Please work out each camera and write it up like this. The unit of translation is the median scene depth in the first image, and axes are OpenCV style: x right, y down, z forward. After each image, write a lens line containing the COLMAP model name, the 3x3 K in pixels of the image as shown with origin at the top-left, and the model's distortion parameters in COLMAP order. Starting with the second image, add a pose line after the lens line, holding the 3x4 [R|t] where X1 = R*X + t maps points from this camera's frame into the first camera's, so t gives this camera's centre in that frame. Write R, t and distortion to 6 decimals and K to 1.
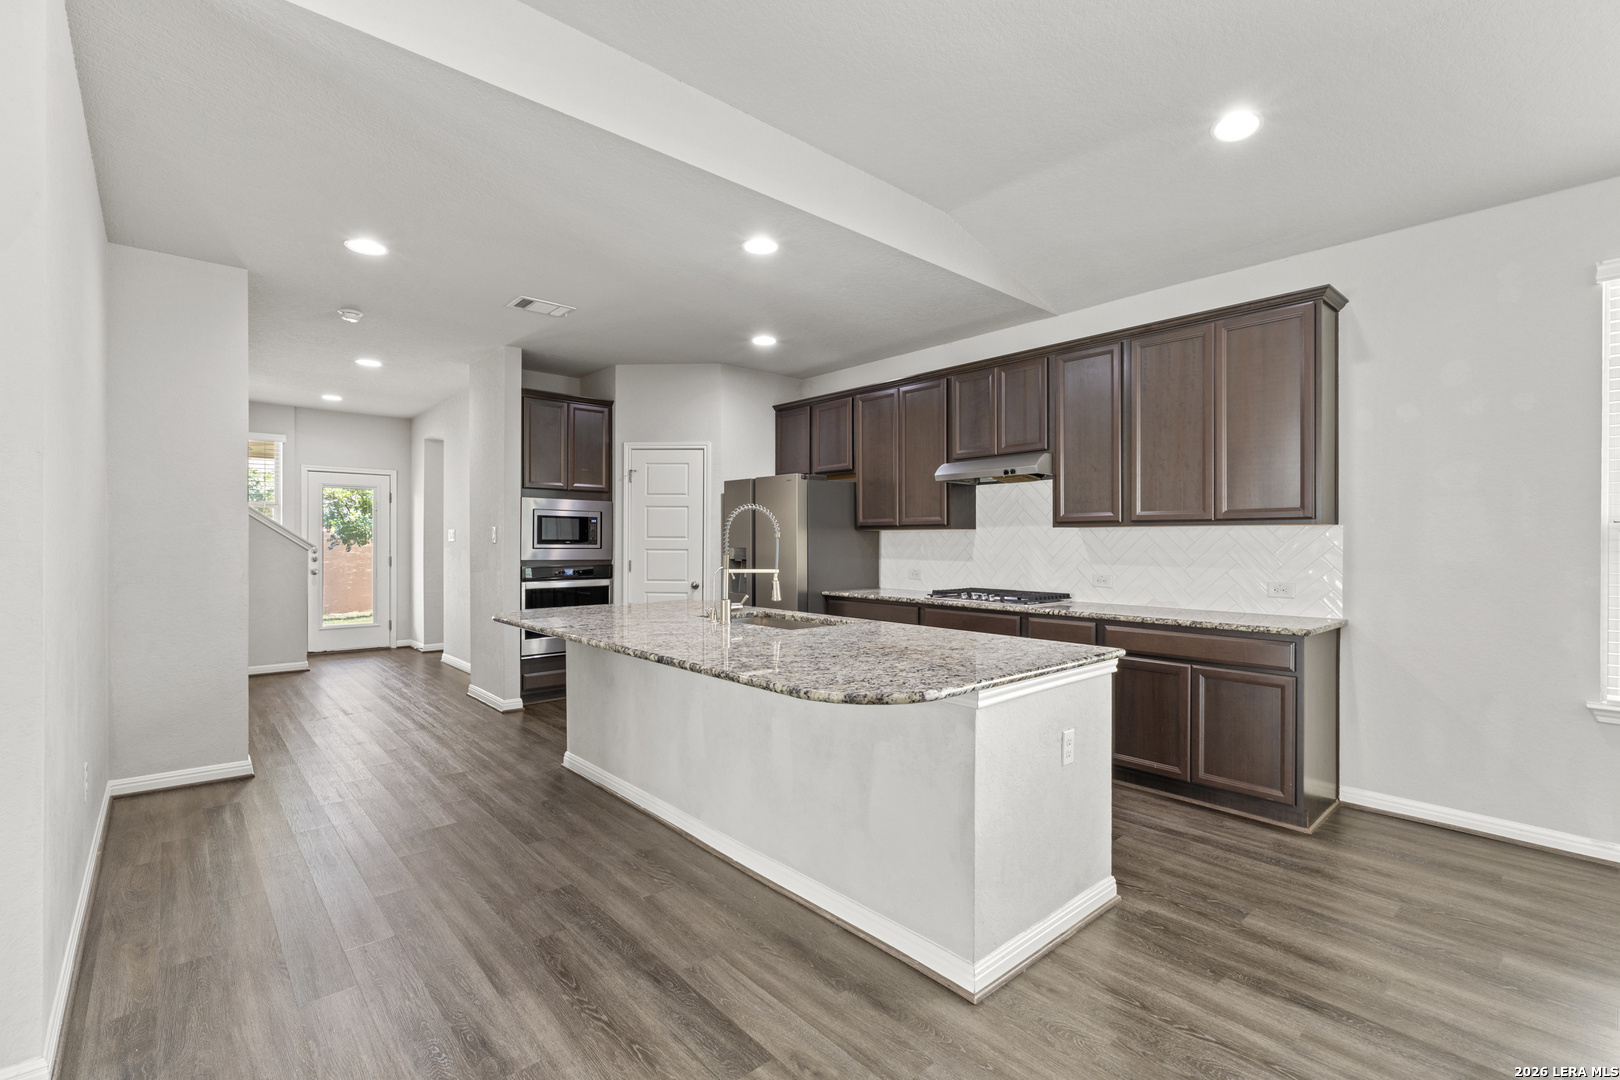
lens RADIAL K [[727.4, 0, 814.6], [0, 727.4, 536.4], [0, 0, 1]] dist [-0.000076, -0.001332]
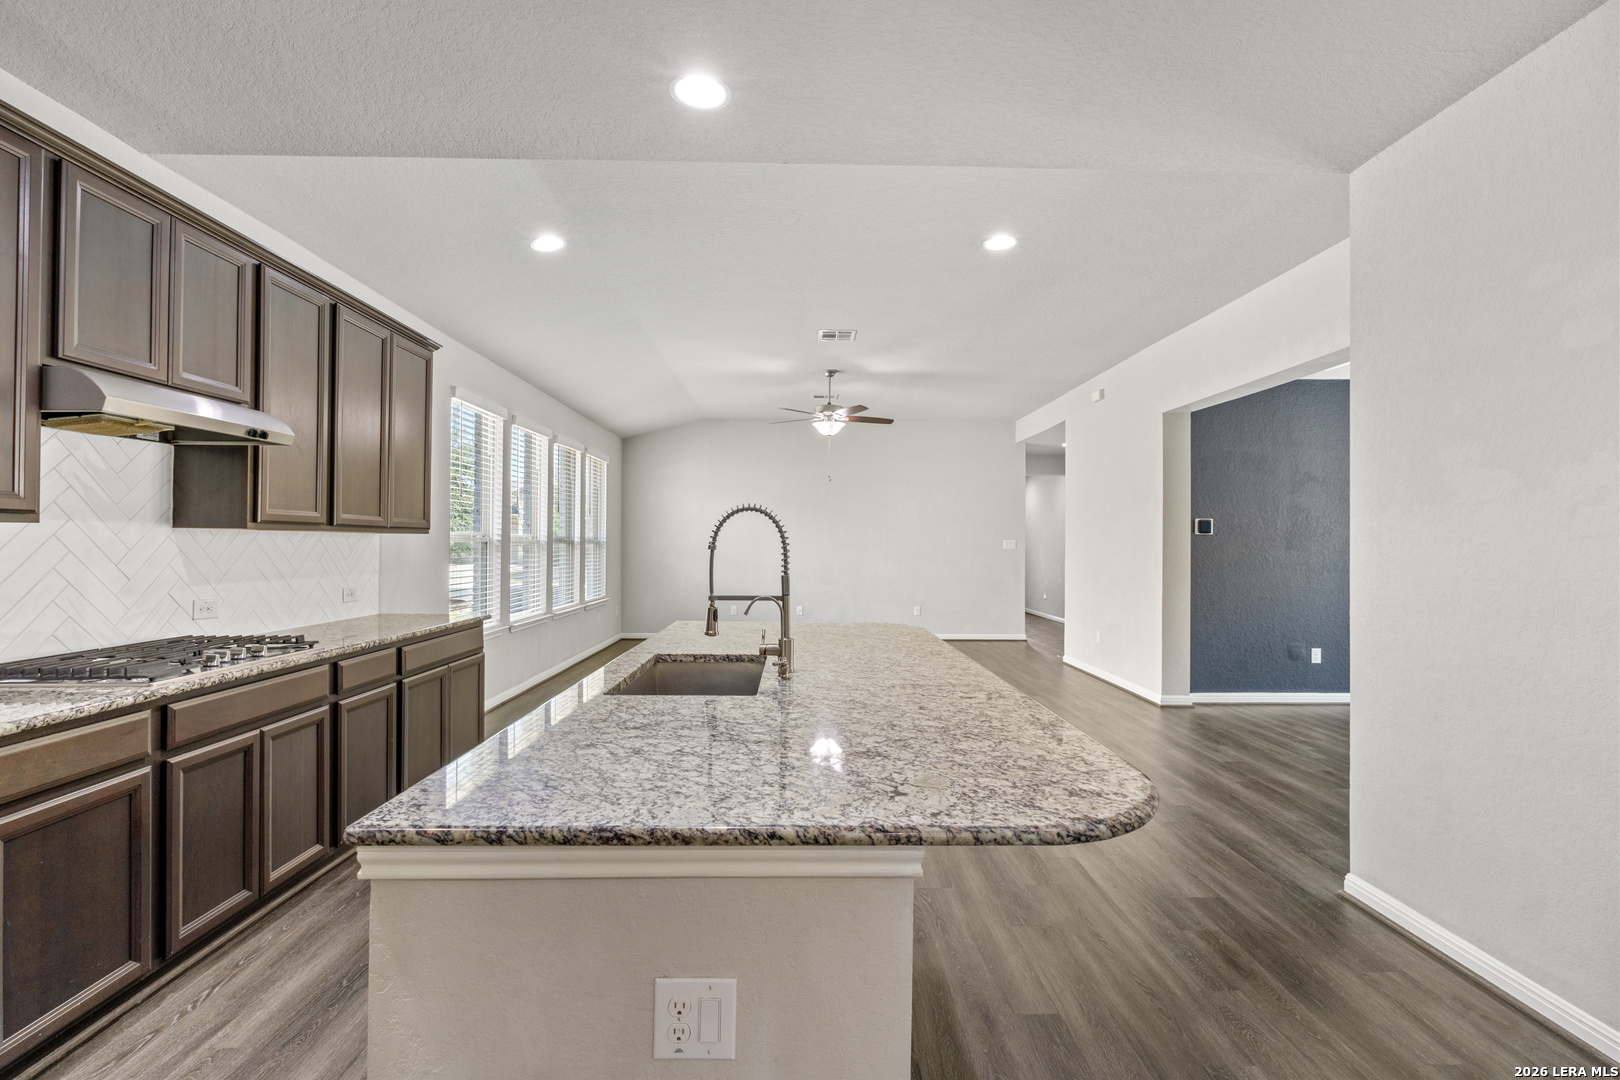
lens RADIAL K [[727.4, 0, 810.4], [0, 727.4, 534.1], [0, 0, 1]] dist [-0.000076, -0.001332]
pose [[-0.757747, 0.002058, 0.652545, -0.390055], [-0.012522, 0.999765, -0.017694, -0.001878], [-0.652428, -0.021579, -0.757543, 0.979422]]
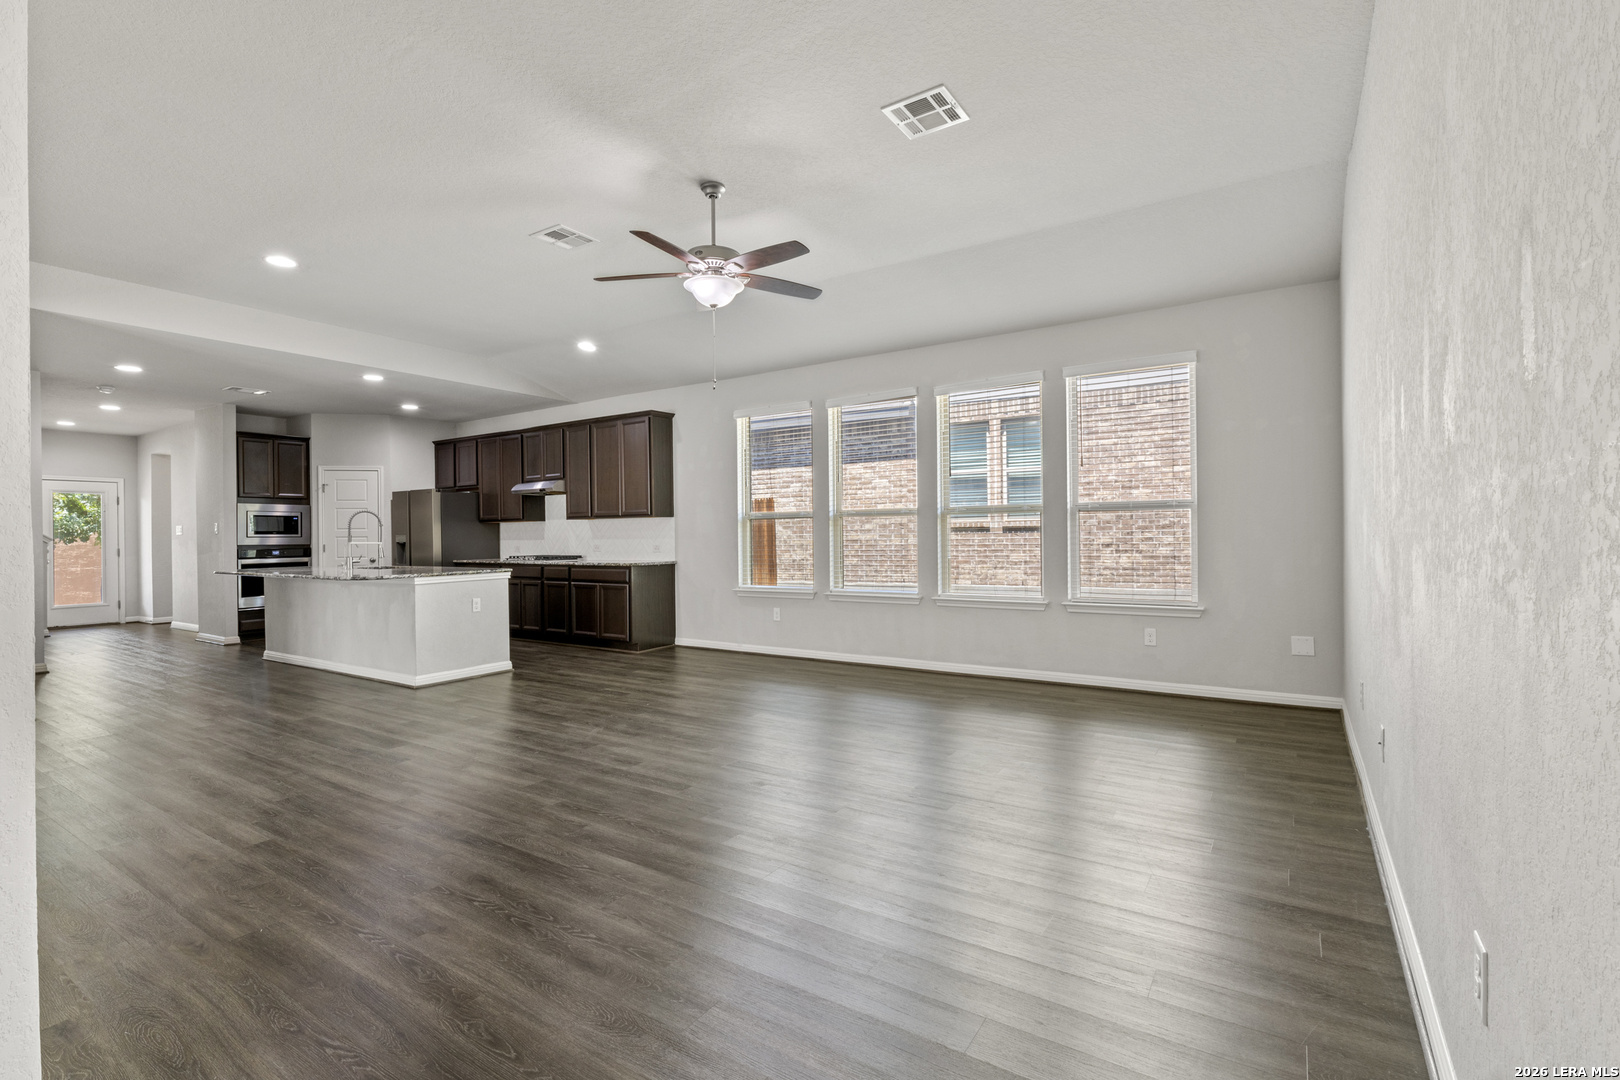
lens RADIAL K [[727.4, 0, 815.3], [0, 727.4, 528.9], [0, 0, 1]] dist [-0.000076, -0.001332]
pose [[0.964568, -0.012387, 0.263545, 0.380084], [0.012965, 0.999916, -0.000456, 0.016840], [-0.263517, 0.003857, 0.964647, -0.823403]]
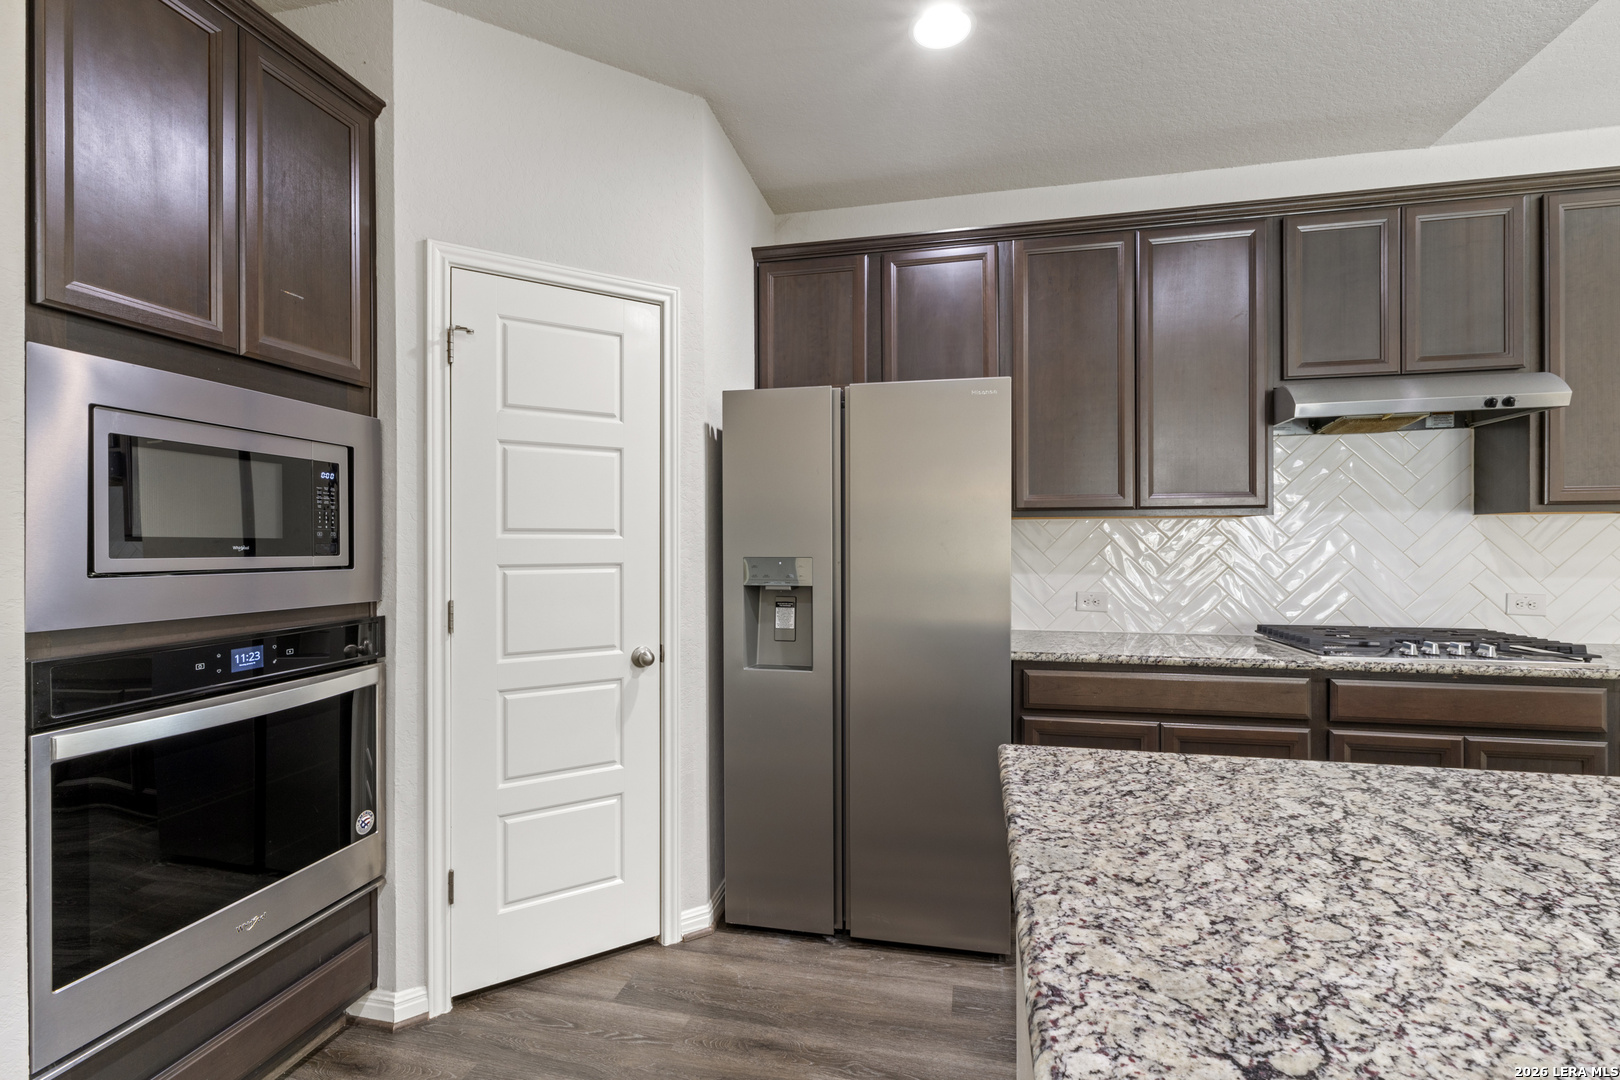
lens RADIAL K [[727.4, 0, 810.7], [0, 727.4, 543.1], [0, 0, 1]] dist [-0.000076, -0.001332]
pose [[0.810150, -0.006365, 0.586188, -0.364506], [0.001379, 0.999959, 0.008951, 0.004631], [-0.586221, -0.006443, 0.810125, 0.737889]]
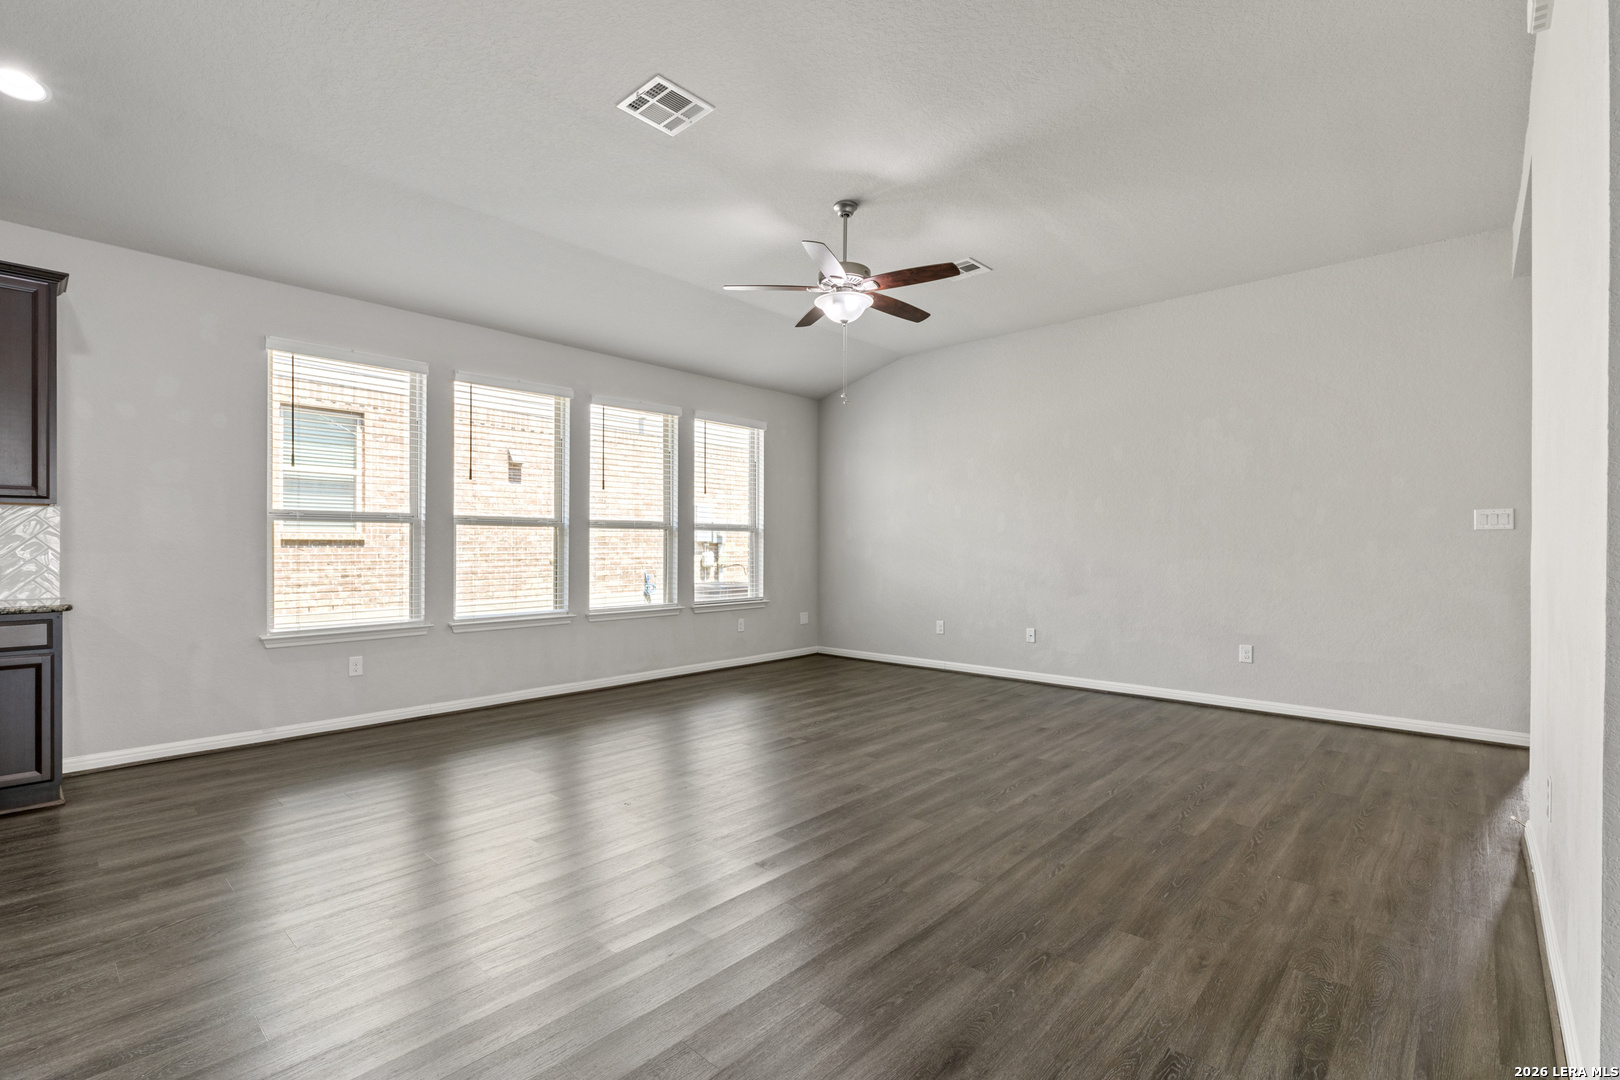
lens RADIAL K [[727.4, 0, 802.8], [0, 727.4, 544.5], [0, 0, 1]] dist [-0.000076, -0.001332]
pose [[-0.095072, 0.000677, 0.995470, -0.271704], [-0.006669, 0.999977, -0.001317, 0.021928], [-0.995448, -0.006764, -0.095065, 0.032883]]
